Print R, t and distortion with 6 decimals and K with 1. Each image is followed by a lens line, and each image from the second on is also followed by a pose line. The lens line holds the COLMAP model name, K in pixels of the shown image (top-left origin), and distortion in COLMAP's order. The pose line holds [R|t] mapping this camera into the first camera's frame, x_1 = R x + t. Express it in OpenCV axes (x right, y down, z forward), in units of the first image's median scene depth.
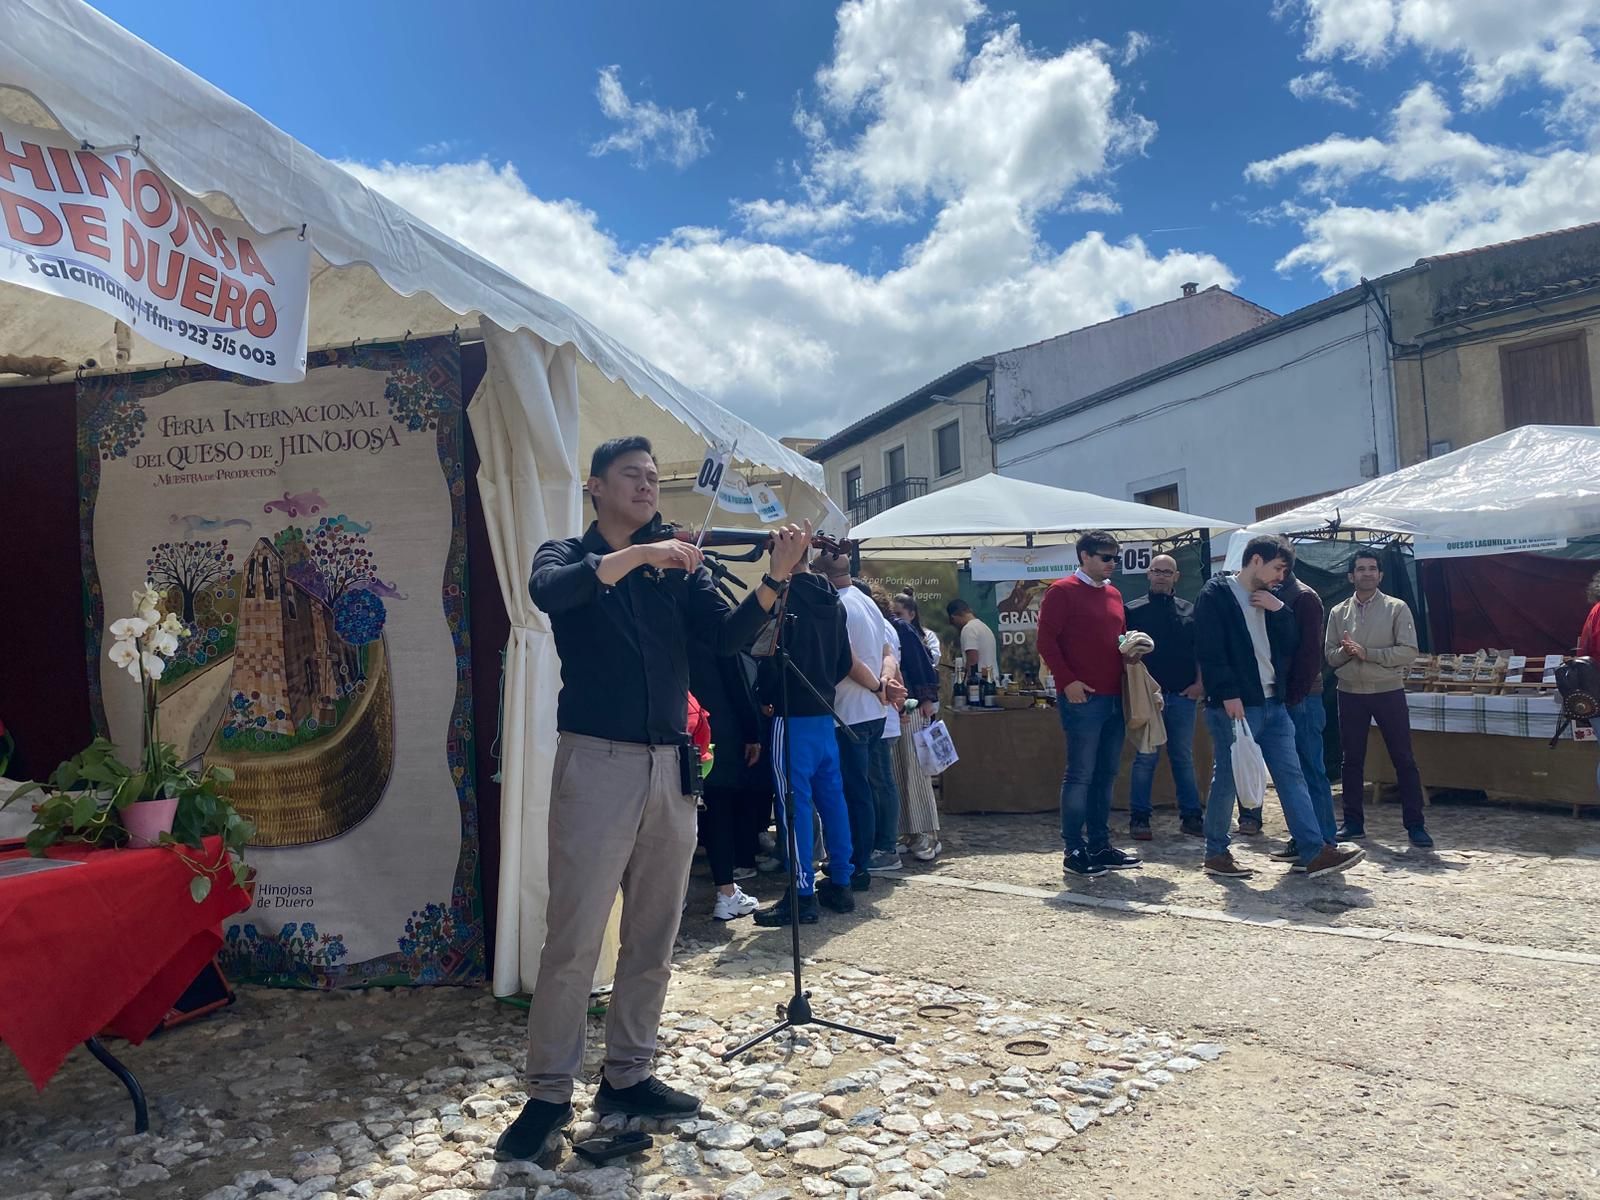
lens RADIAL K [[1211.9, 0, 800.0], [0, 1211.9, 600.0], [0, 0, 1]] dist [-0.002980, -0.004455]
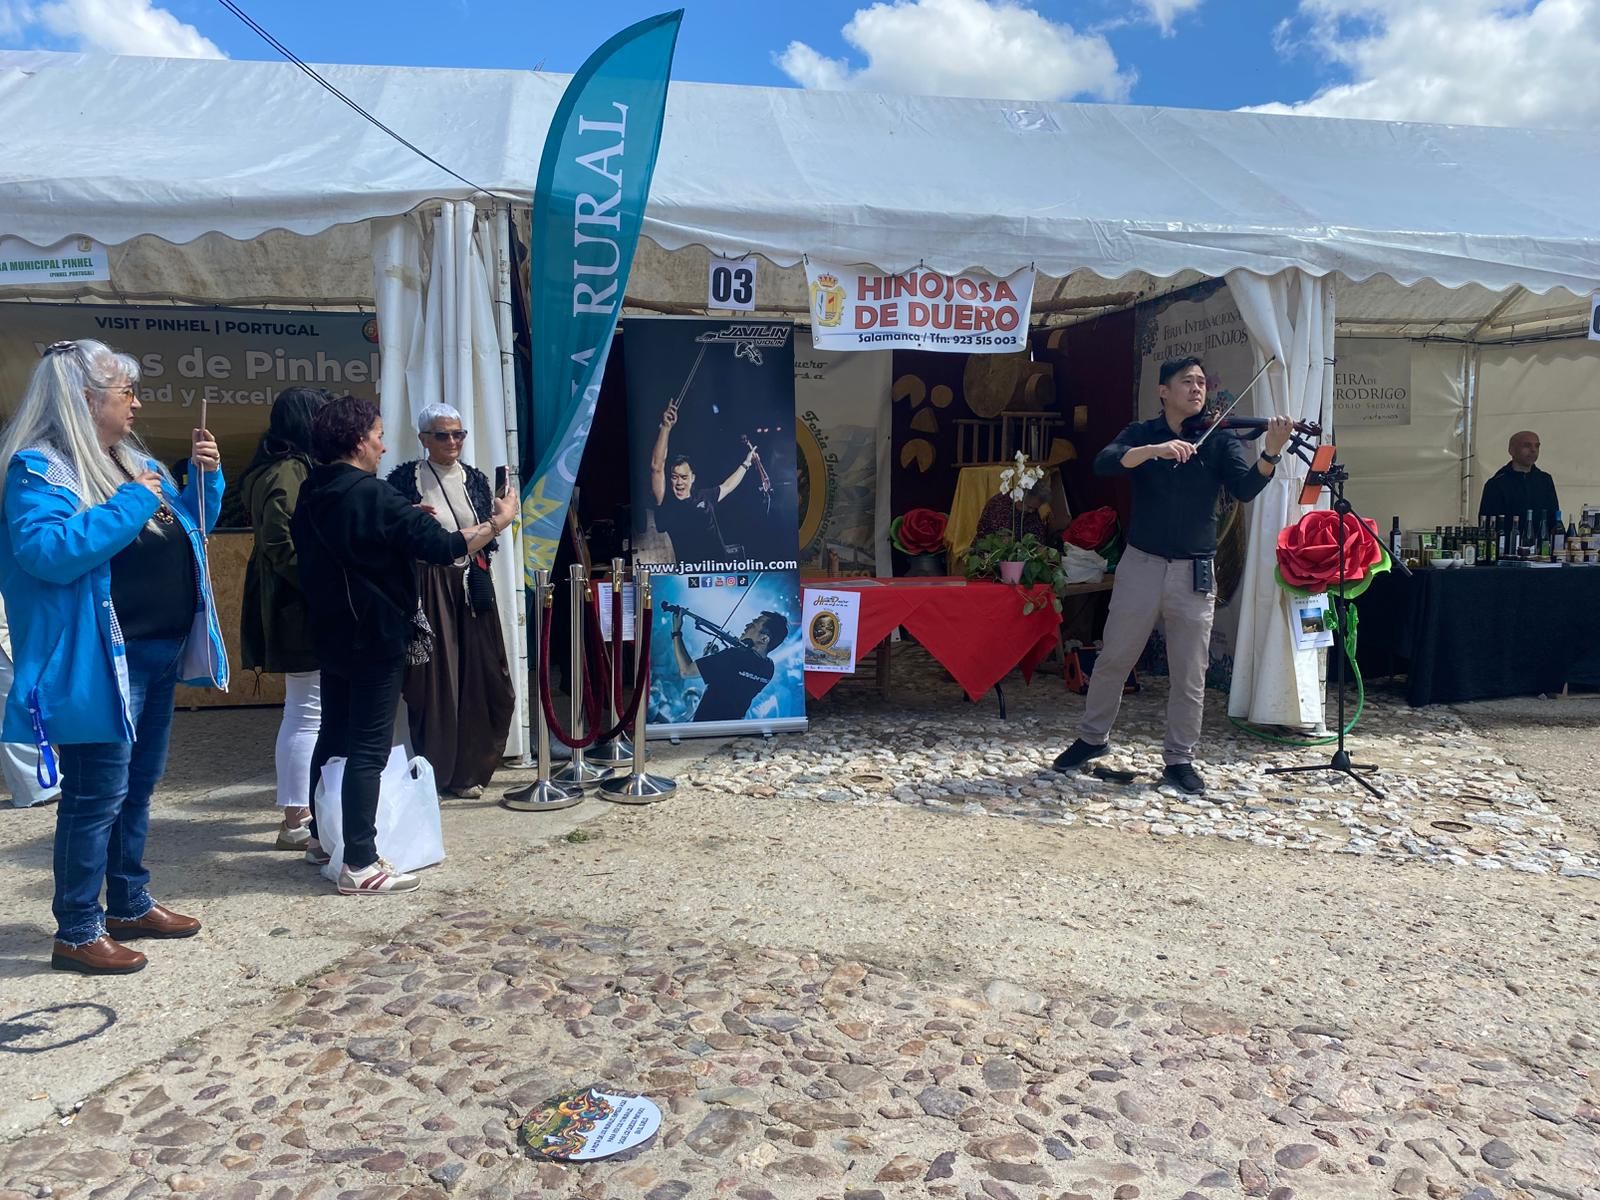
lens RADIAL K [[1147.6, 0, 800.0], [0, 1147.6, 600.0], [0, 0, 1]] dist [0.001403, 0.000771]
pose [[0.404615, 0.127170, -0.905602, 1.127660], [0.037806, 0.987111, 0.155507, -0.086119], [0.913705, -0.097157, 0.394592, -0.080302]]
